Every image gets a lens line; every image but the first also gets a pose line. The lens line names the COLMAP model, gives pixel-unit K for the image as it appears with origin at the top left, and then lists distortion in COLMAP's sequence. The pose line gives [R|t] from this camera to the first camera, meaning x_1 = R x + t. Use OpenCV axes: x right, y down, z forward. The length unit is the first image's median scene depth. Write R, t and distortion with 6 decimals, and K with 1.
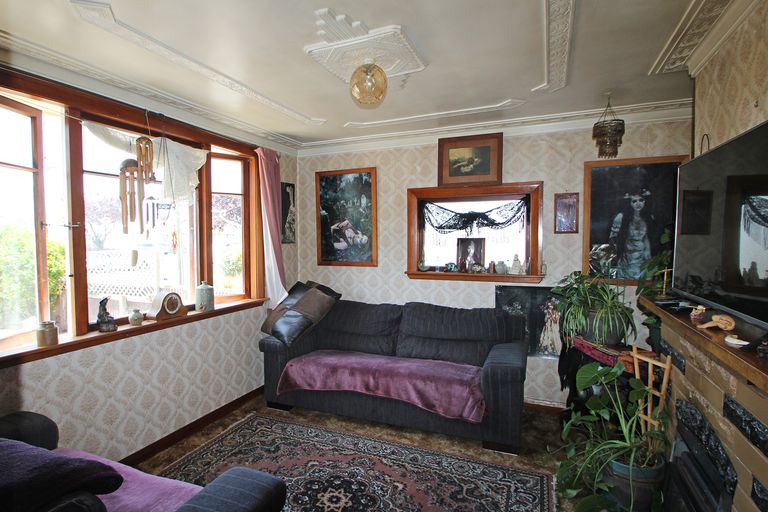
lens RADIAL K [[426.4, 0, 384.0], [0, 426.4, 256.0], [0, 0, 1]] dist [-0.000533, 0.000083]
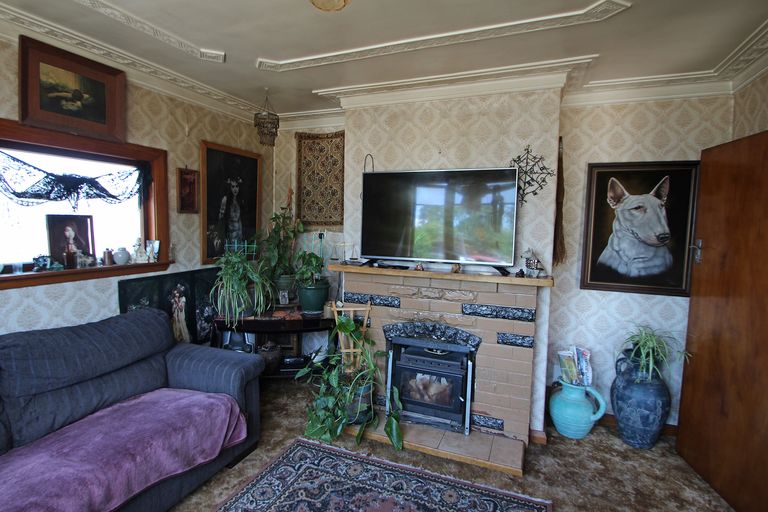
lens RADIAL K [[371.0, 0, 384.0], [0, 371.0, 256.0], [0, 0, 1]] dist [-0.033766, -0.000222]
pose [[0.023878, -0.081074, 0.996422, -0.348575], [0.021095, 0.996525, 0.080577, -0.014341], [-0.999492, 0.019096, 0.025506, 0.529175]]
